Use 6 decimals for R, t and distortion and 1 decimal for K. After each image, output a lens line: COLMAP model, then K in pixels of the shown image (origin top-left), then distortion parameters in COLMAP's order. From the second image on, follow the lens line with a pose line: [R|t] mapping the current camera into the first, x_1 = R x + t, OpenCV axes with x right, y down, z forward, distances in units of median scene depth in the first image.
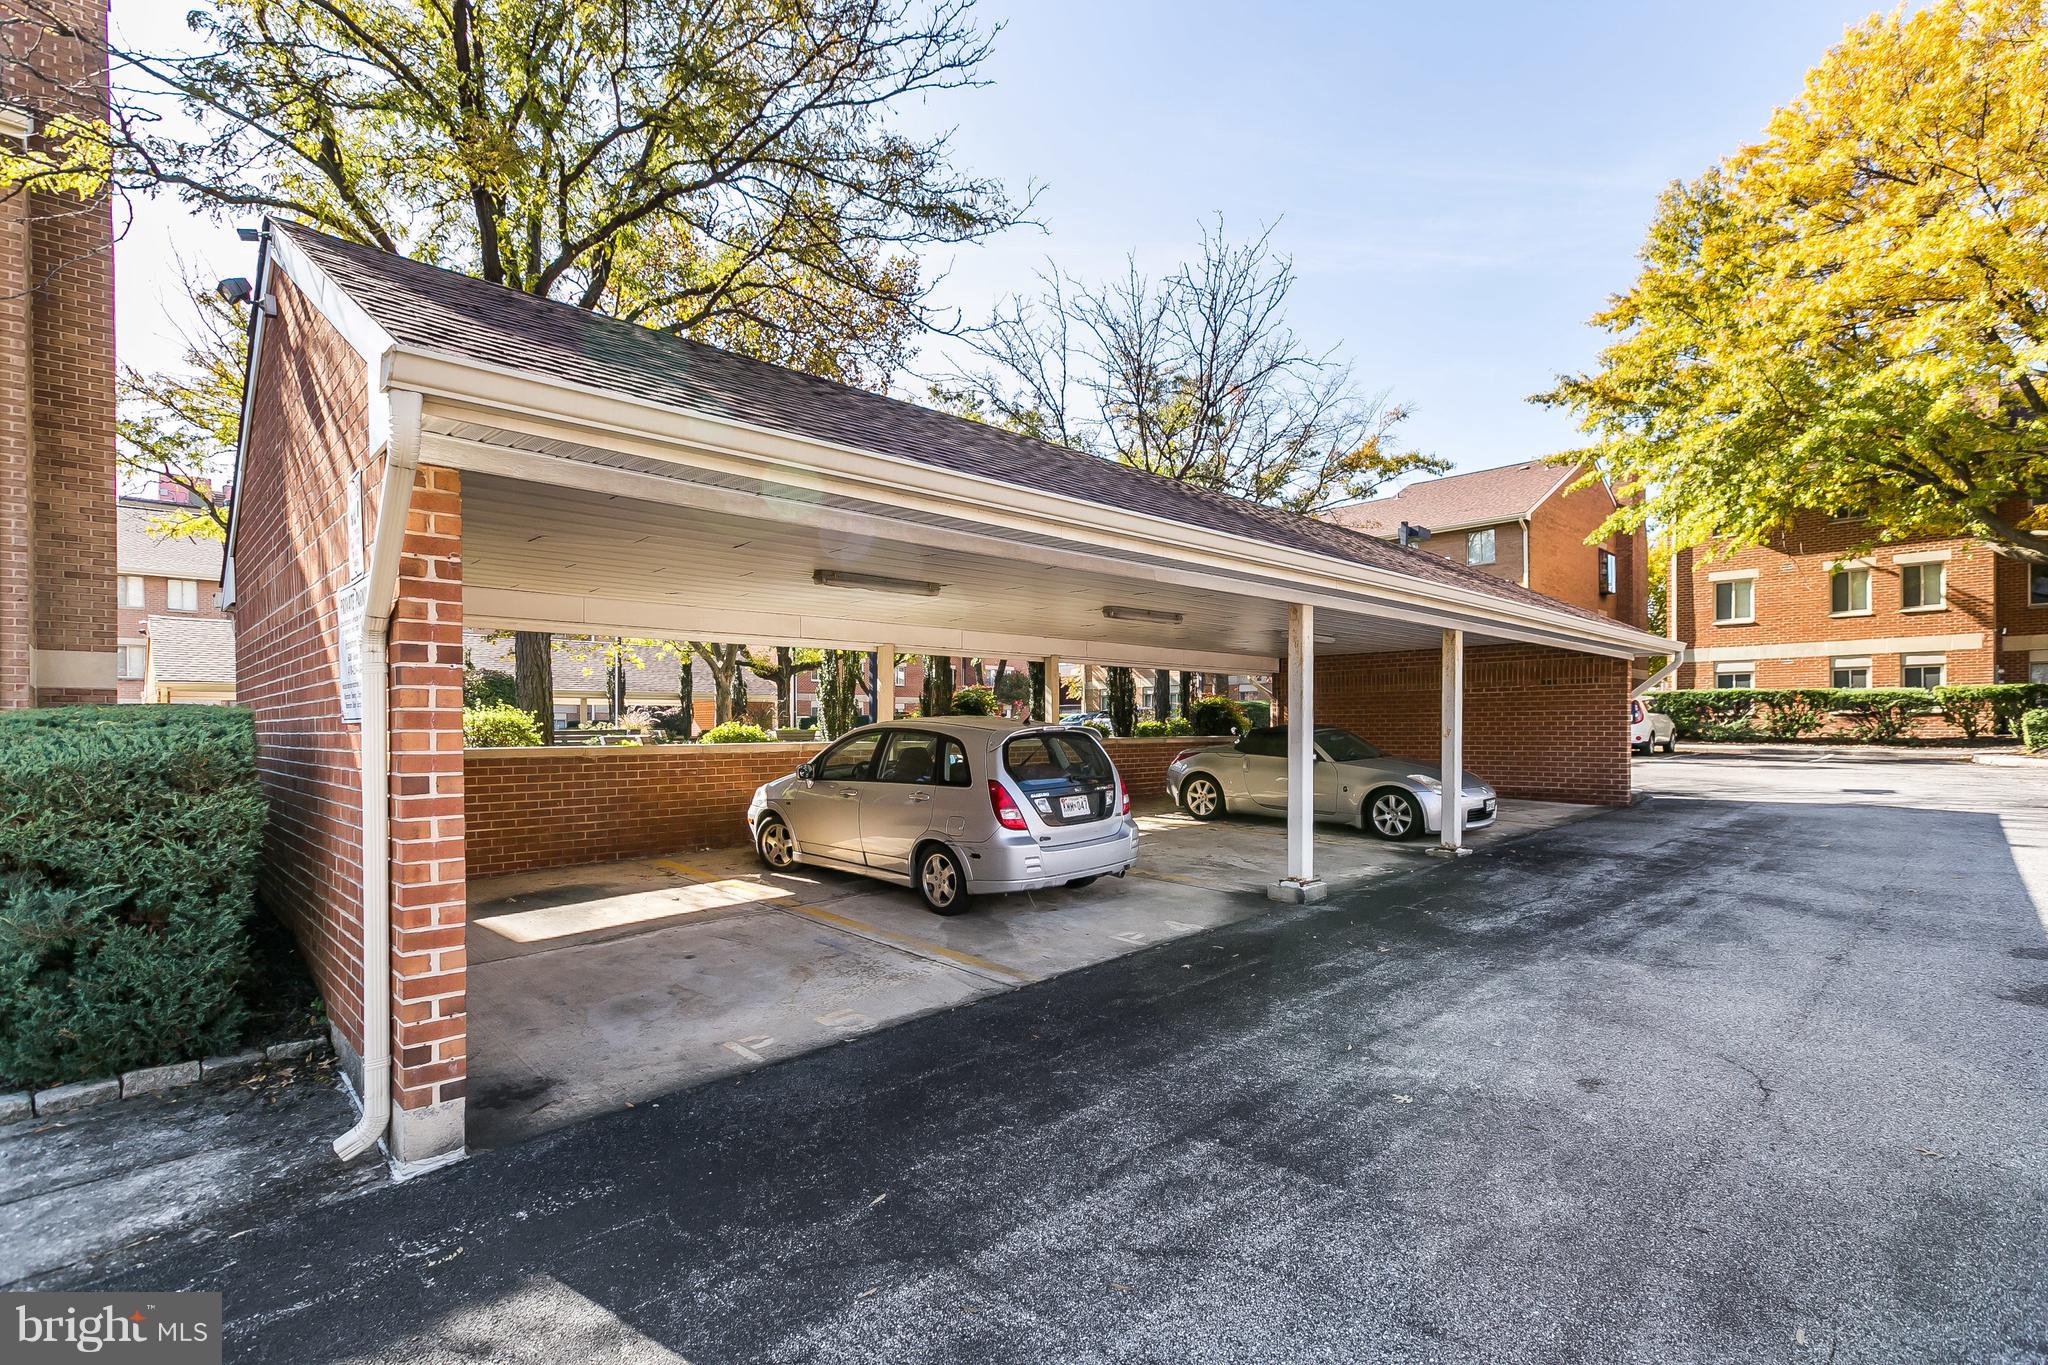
lens RADIAL K [[915.2, 0, 1028.6], [0, 915.2, 676.1], [0, 0, 1]] dist [0.002551, -0.000092]
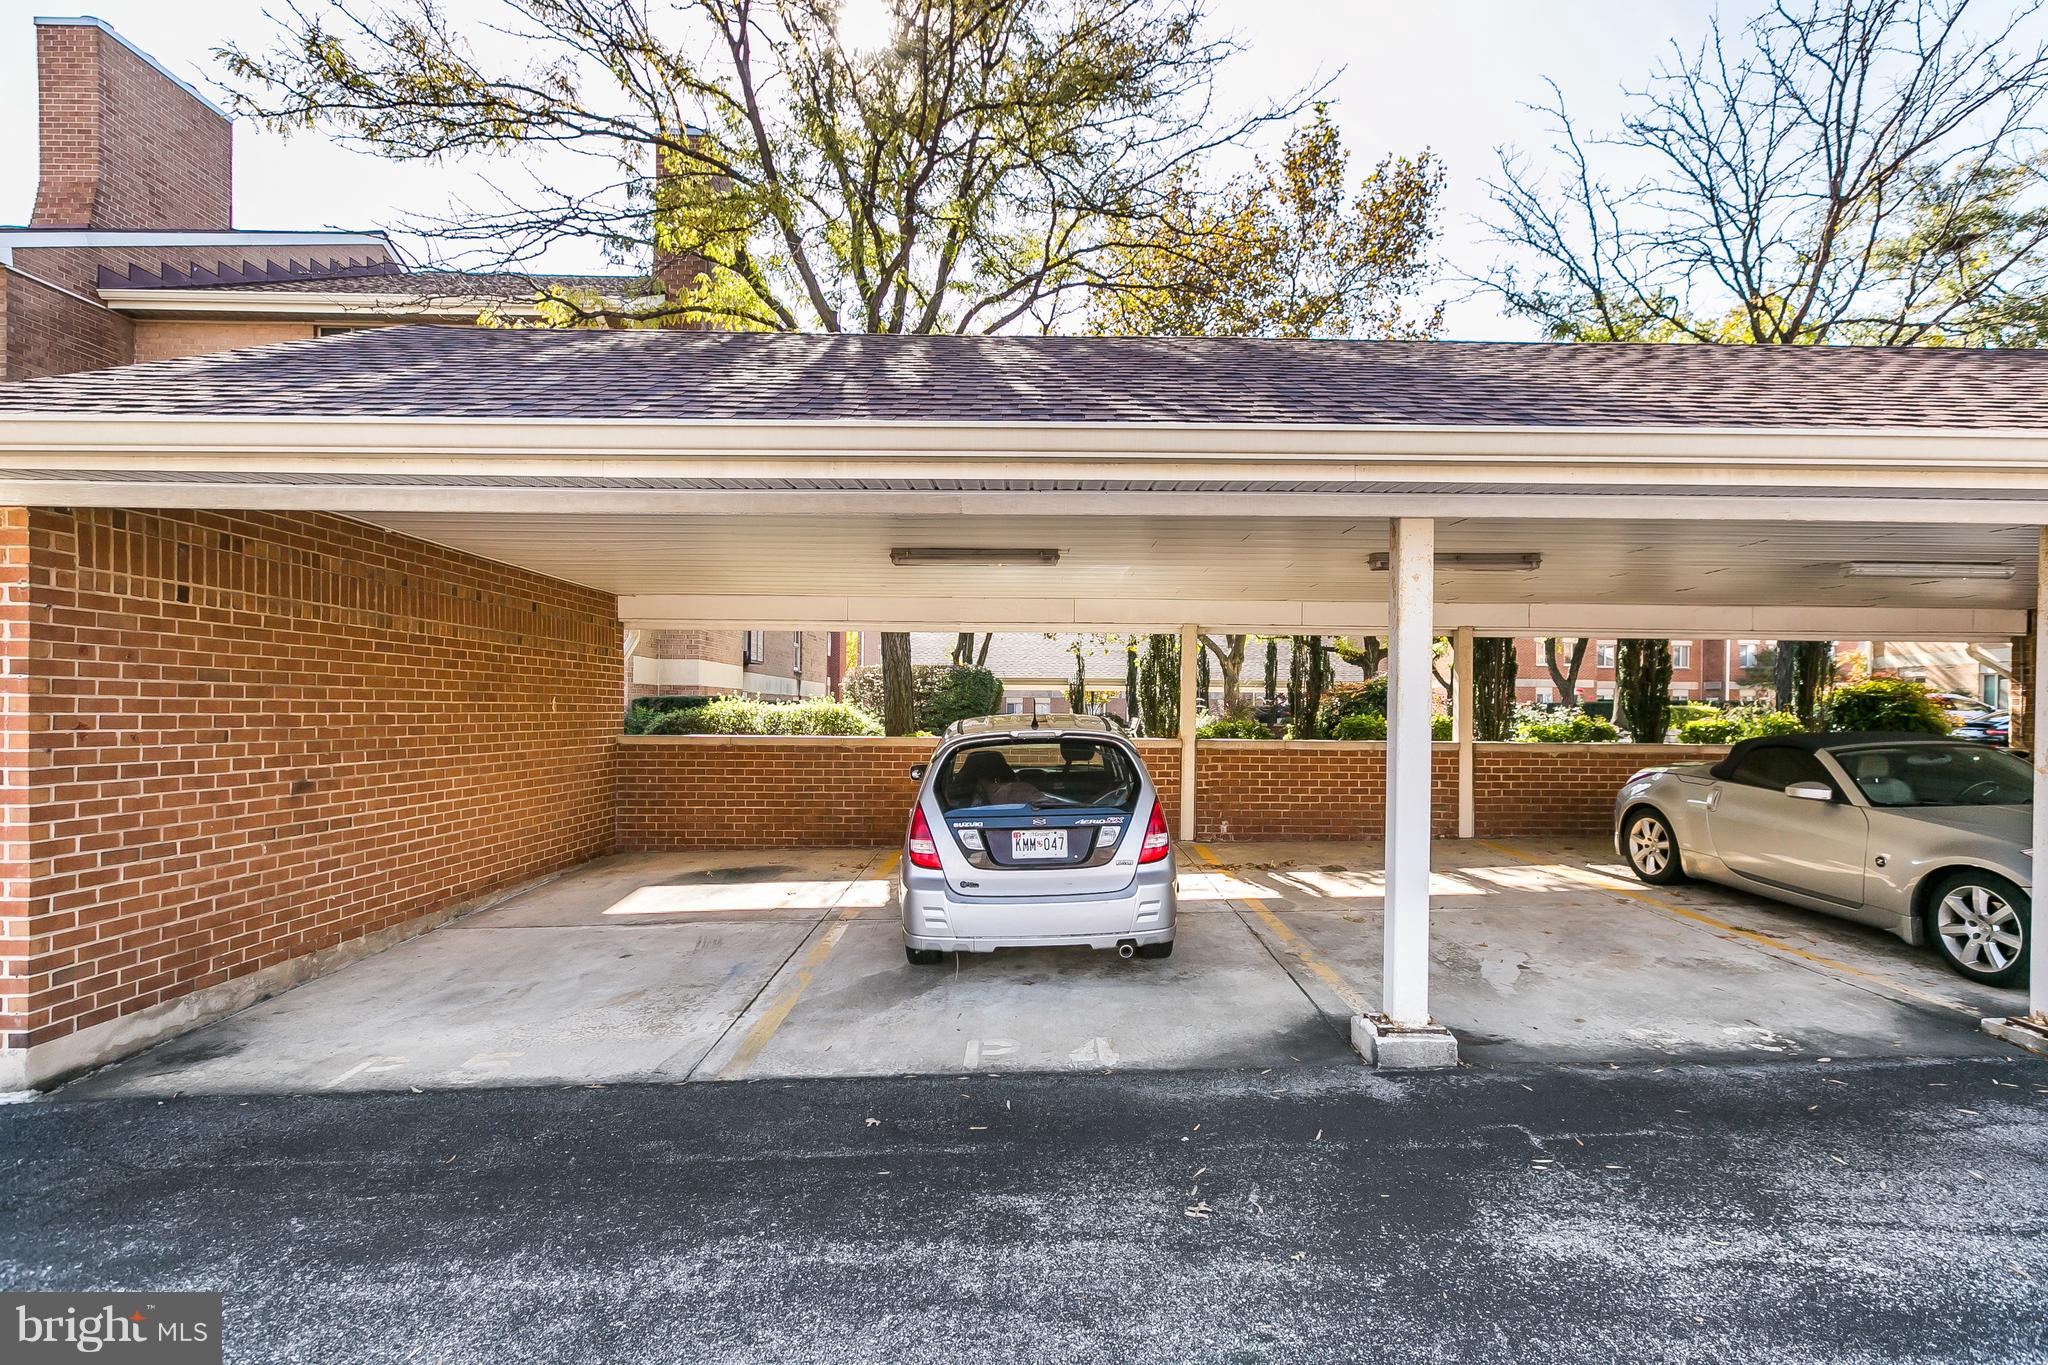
lens RADIAL K [[915.2, 0, 1028.6], [0, 915.2, 676.1], [0, 0, 1]] dist [0.002551, -0.000092]
pose [[0.745002, -0.014326, -0.666908, 0.554350], [0.024836, 0.999672, 0.006270, 0.006753], [0.666600, -0.021235, 0.745113, 0.496401]]
